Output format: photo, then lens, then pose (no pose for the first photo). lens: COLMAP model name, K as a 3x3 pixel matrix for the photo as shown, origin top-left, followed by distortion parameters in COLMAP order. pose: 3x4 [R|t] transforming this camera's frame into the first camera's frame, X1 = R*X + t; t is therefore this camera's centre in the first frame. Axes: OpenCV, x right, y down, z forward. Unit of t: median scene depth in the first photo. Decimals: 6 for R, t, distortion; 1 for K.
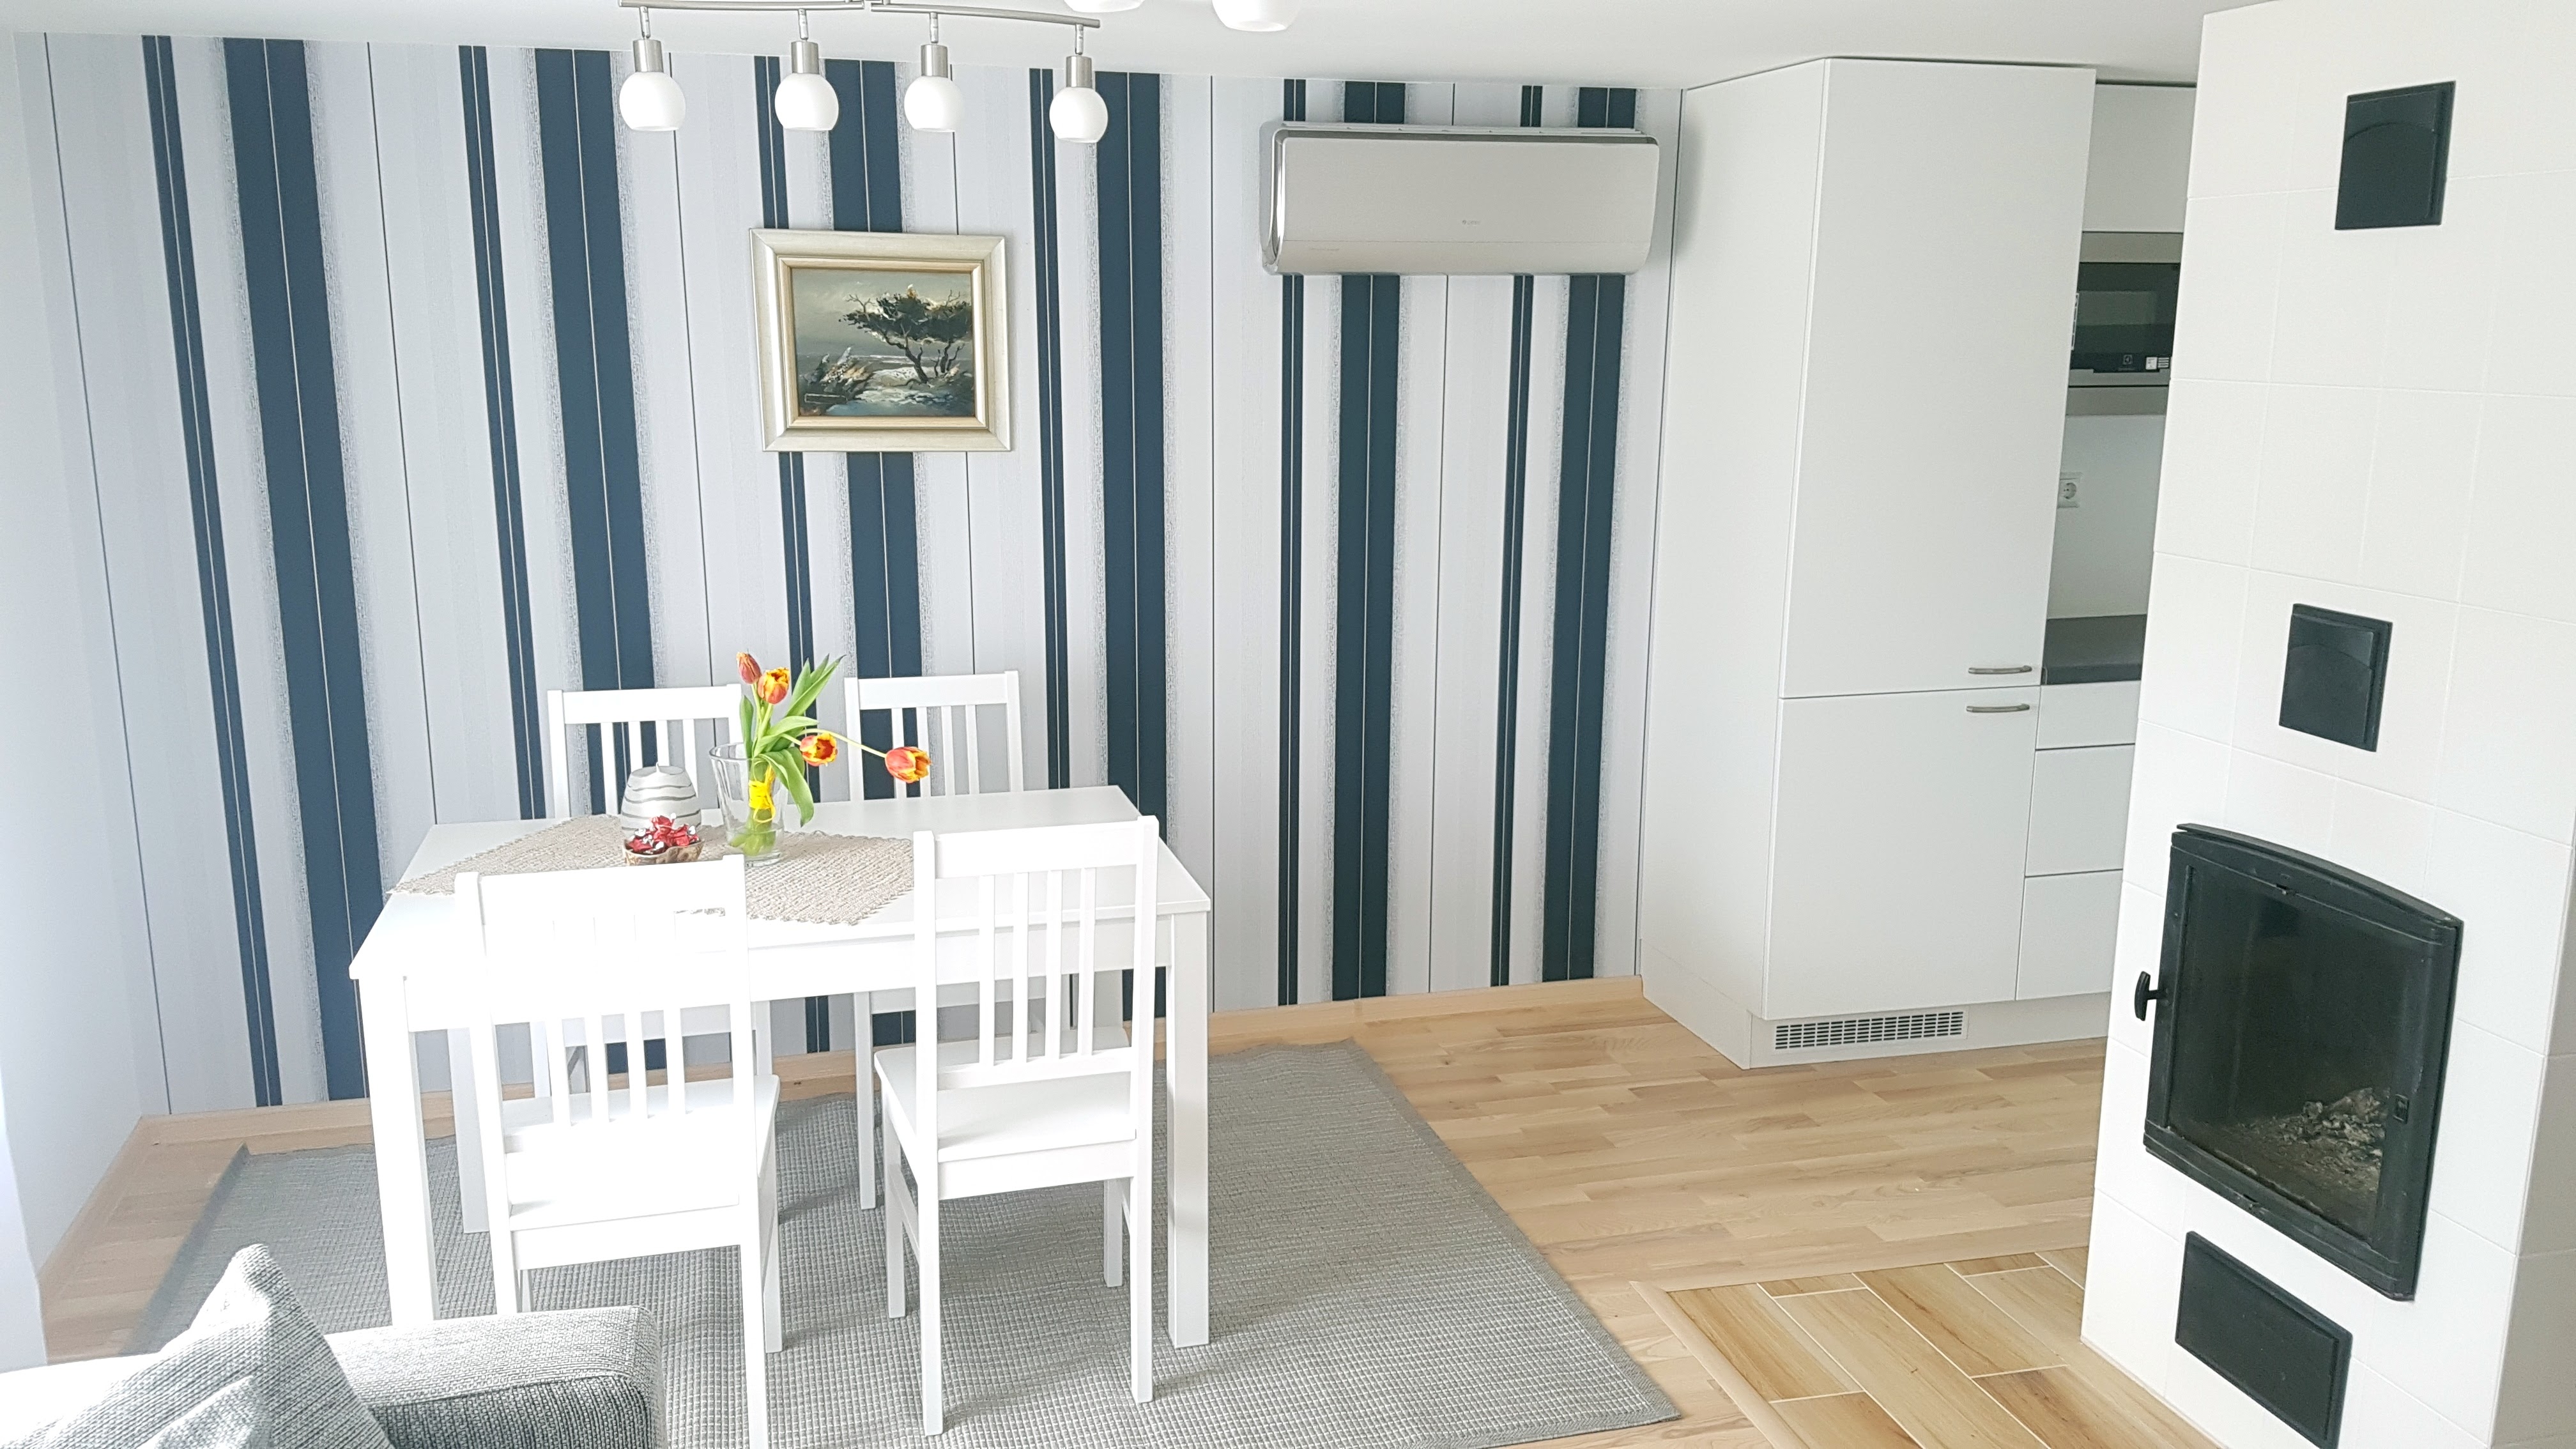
lens RADIAL K [[1984.9, 0, 1285.3], [0, 1984.9, 725.7], [0, 0, 1]] dist [0.028669, -0.015453]
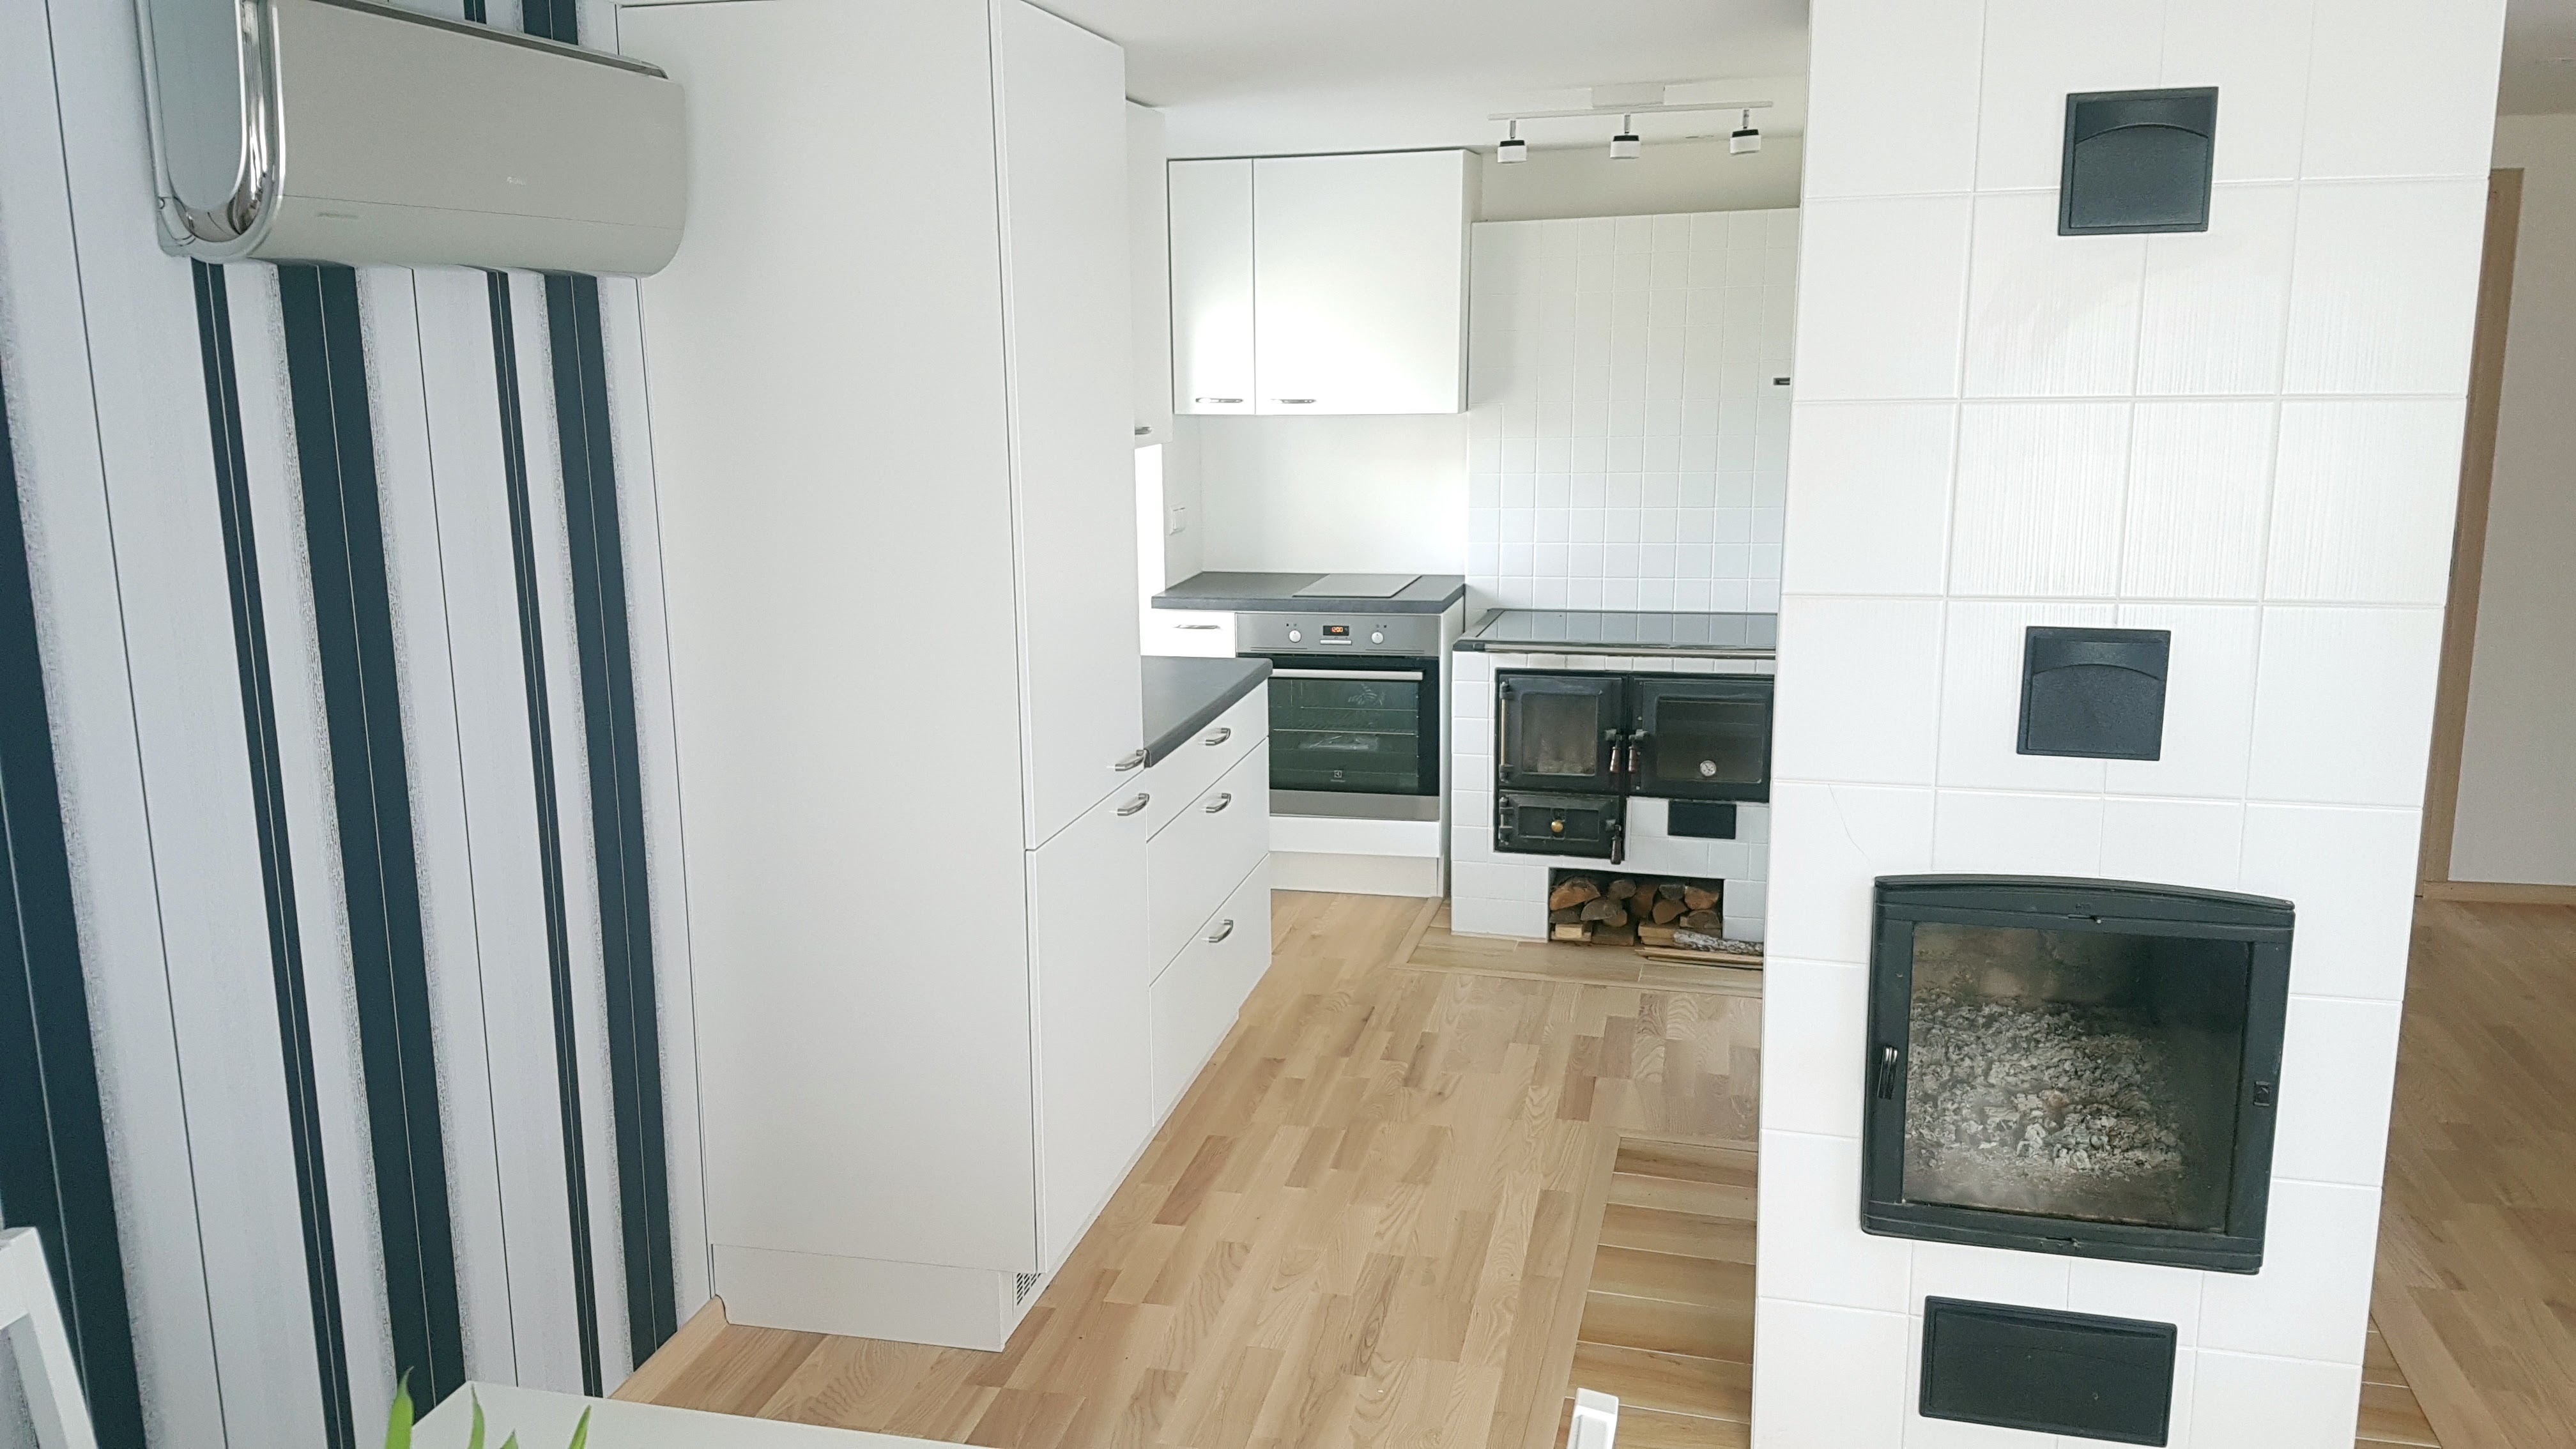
lens RADIAL K [[1984.9, 0, 1286.2], [0, 1984.9, 720.0], [0, 0, 1]] dist [0.028669, -0.015453]
pose [[0.488980, -0.189252, 0.851517, -0.191322], [0.186251, 0.976321, 0.110036, -0.074006], [-0.852179, 0.104790, 0.512650, 0.322753]]
